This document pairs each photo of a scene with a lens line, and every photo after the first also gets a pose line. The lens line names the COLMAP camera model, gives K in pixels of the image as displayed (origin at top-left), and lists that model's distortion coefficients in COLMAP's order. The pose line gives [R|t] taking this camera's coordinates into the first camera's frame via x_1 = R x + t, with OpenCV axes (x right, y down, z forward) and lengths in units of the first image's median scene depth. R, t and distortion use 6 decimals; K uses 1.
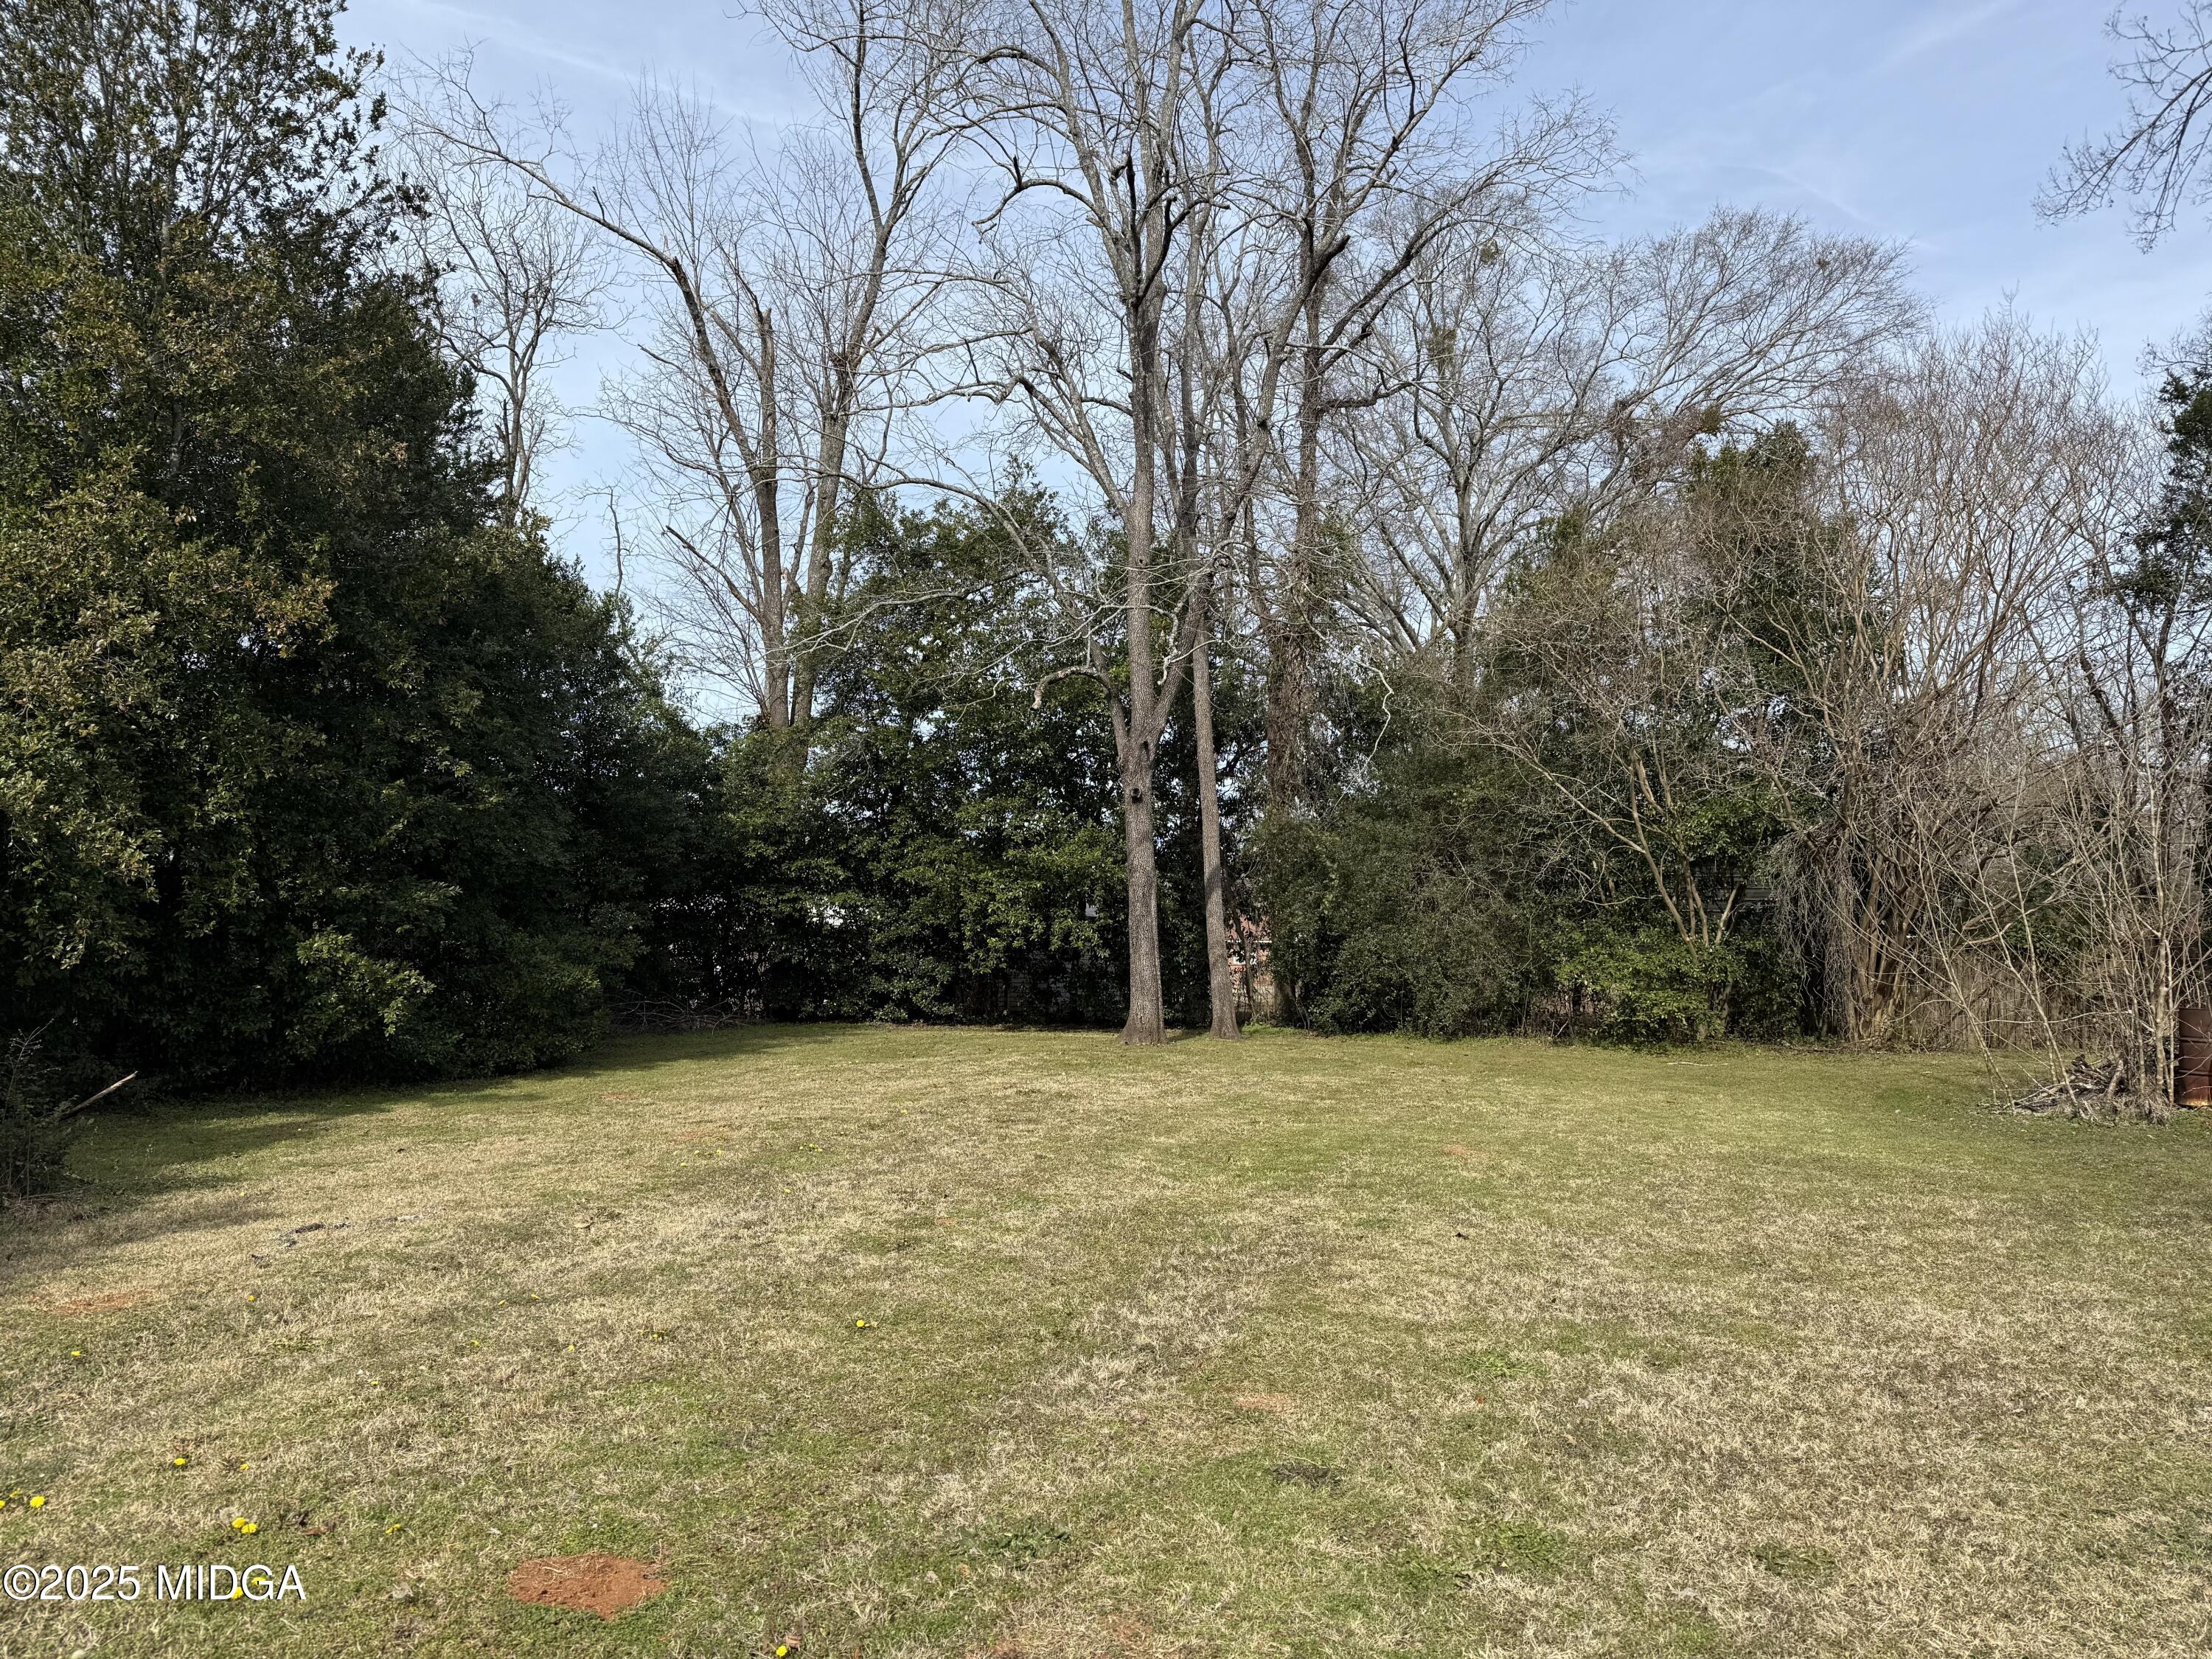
lens RADIAL K [[1555.9, 0, 1106.0], [0, 1555.9, 829.5], [0, 0, 1]] dist [0.035680, -0.024763]
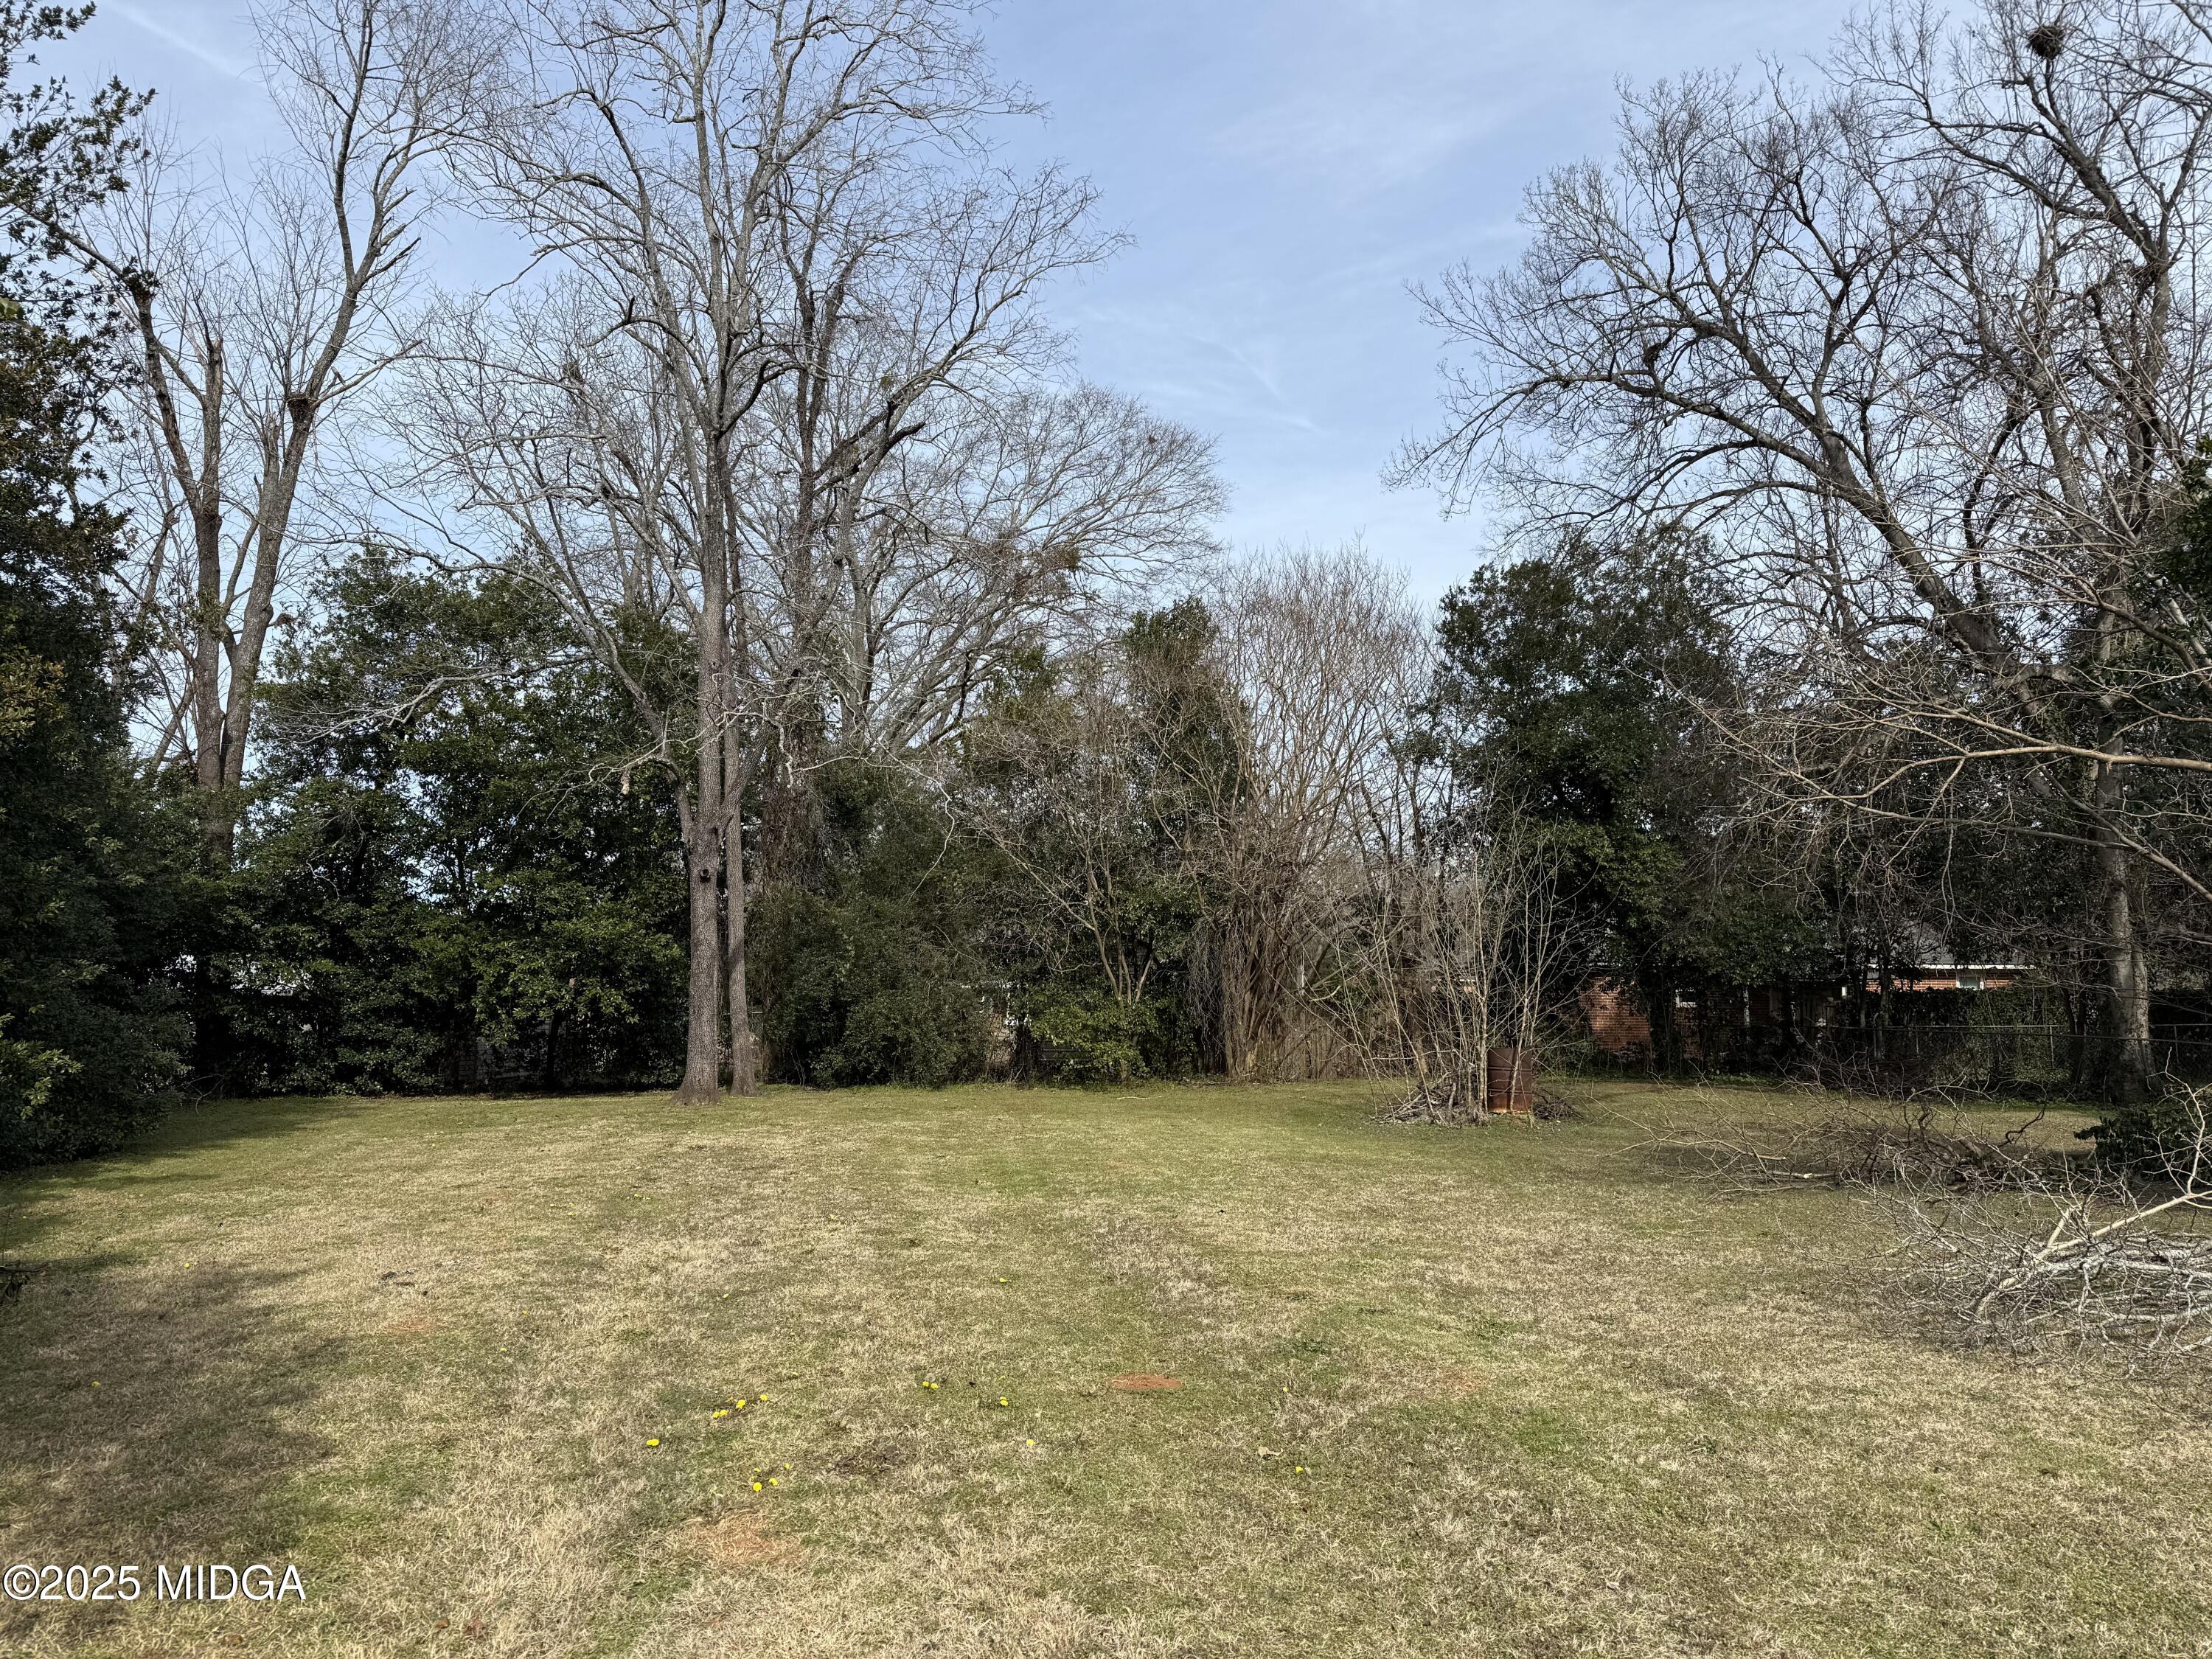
lens RADIAL K [[1531.9, 0, 1106.0], [0, 1531.9, 829.5], [0, 0, 1]] dist [0.147432, -0.197780]
pose [[0.896459, 0.040426, 0.441278, -0.174685], [-0.023929, 0.998793, -0.042889, -0.012014], [-0.442480, 0.027889, 0.896345, -0.094444]]
